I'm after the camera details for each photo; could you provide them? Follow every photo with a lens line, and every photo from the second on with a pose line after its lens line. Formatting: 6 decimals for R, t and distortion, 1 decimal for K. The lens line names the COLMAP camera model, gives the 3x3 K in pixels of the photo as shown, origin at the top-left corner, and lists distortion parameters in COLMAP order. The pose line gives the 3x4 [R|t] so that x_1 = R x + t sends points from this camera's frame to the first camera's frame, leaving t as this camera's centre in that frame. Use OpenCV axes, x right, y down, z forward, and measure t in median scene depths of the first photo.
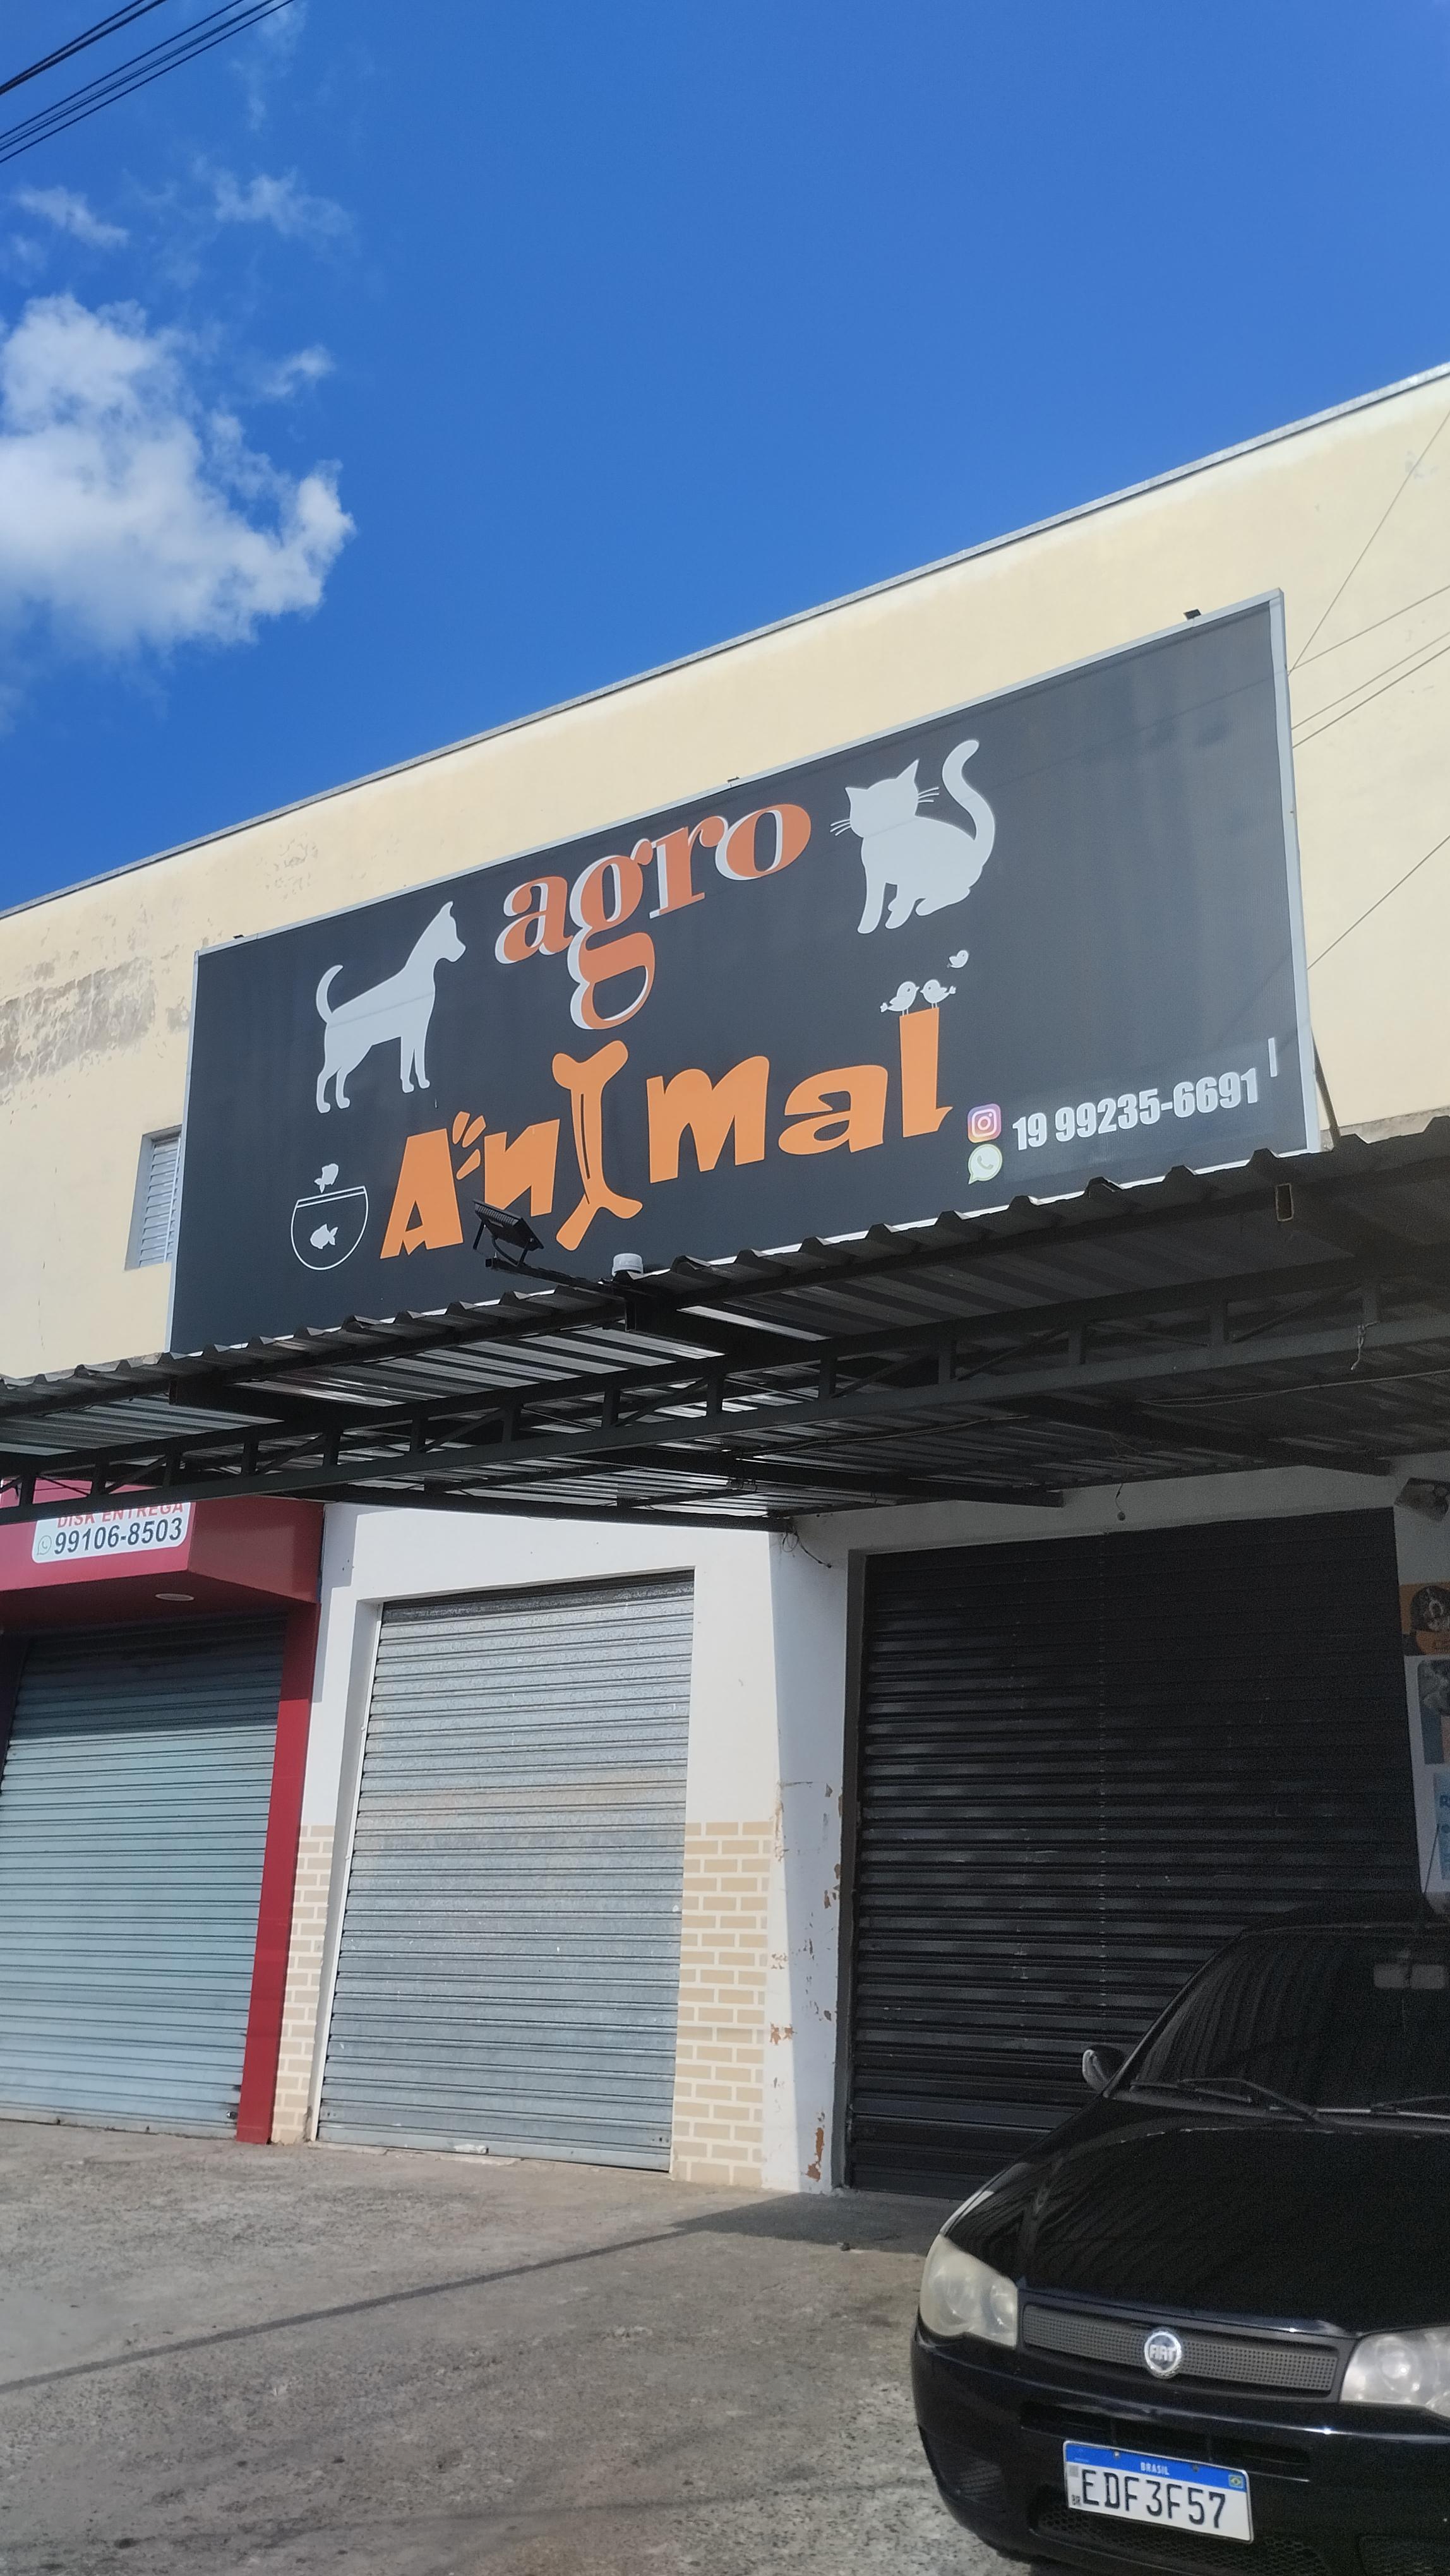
lens RADIAL K [[2044.4, 0, 725.0], [0, 2044.4, 1288.0], [0, 0, 1]] dist [0.040525, -0.009162]
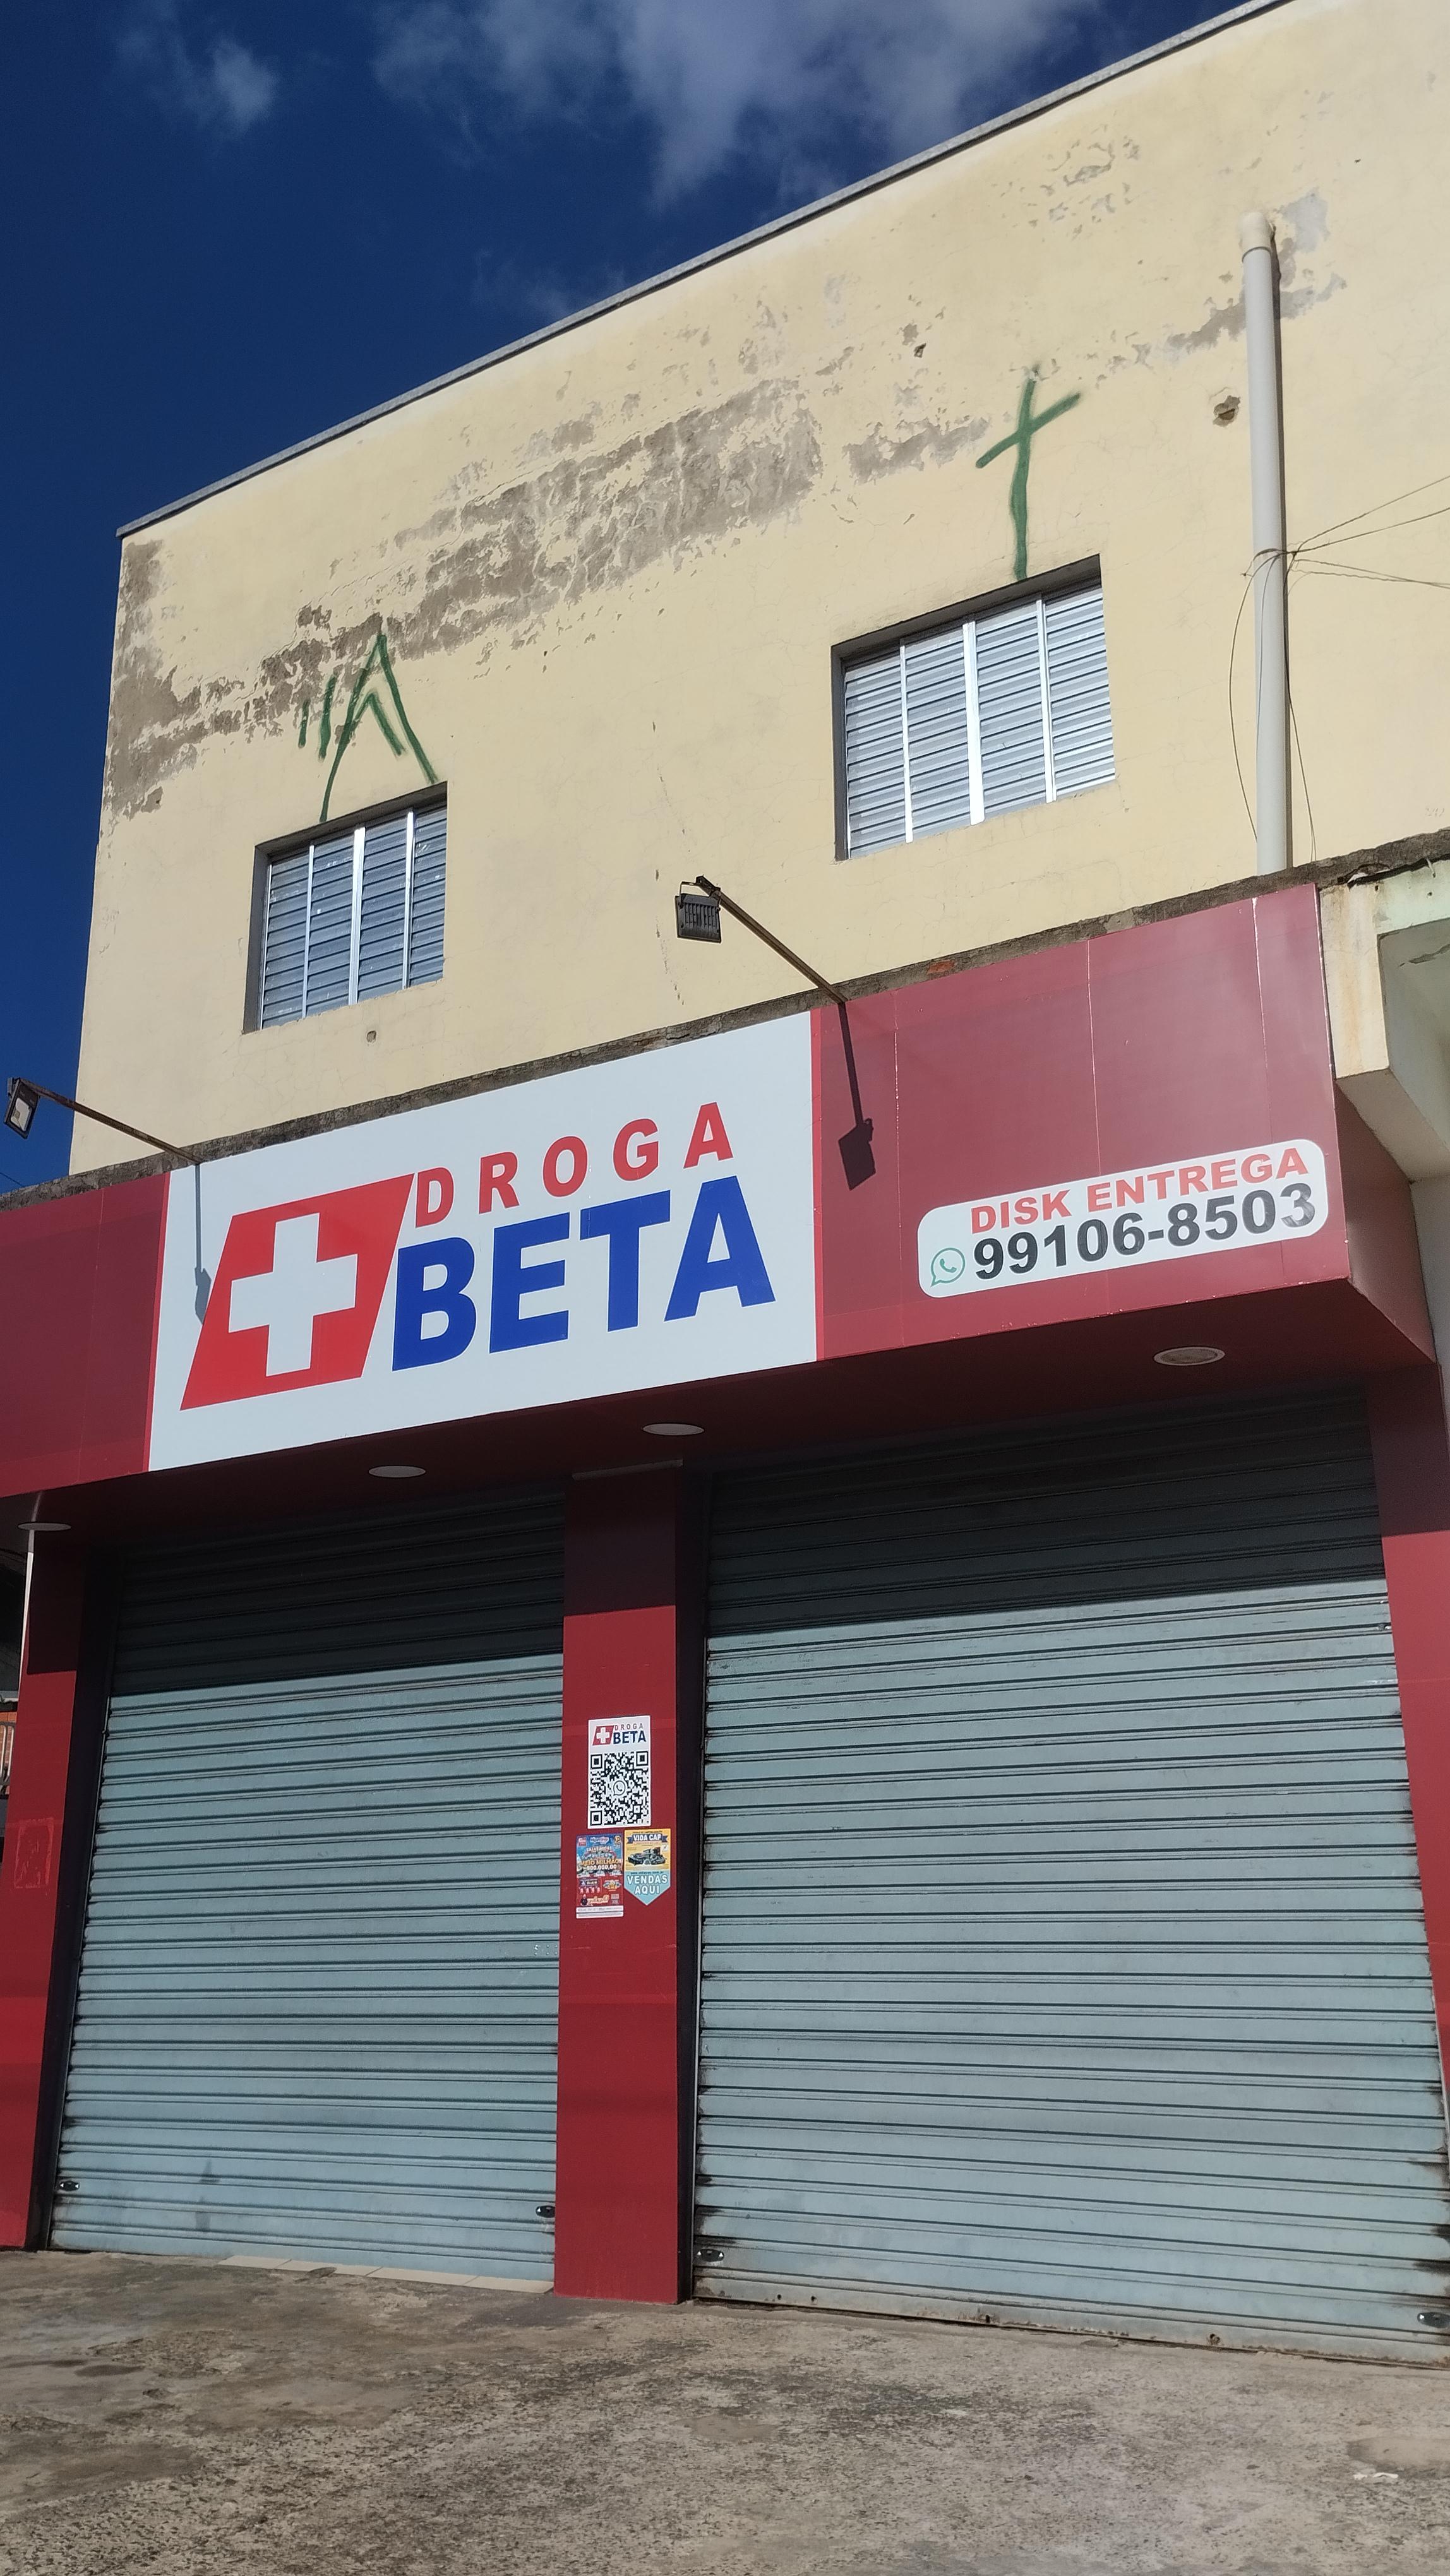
lens RADIAL K [[2044.4, 0, 725.0], [0, 2044.4, 1288.0], [0, 0, 1]] dist [0.040525, -0.009162]
pose [[0.997470, -0.023983, 0.066919, -0.349726], [0.022492, 0.999484, 0.022945, 0.096377], [-0.067435, -0.021382, 0.997495, 0.385026]]
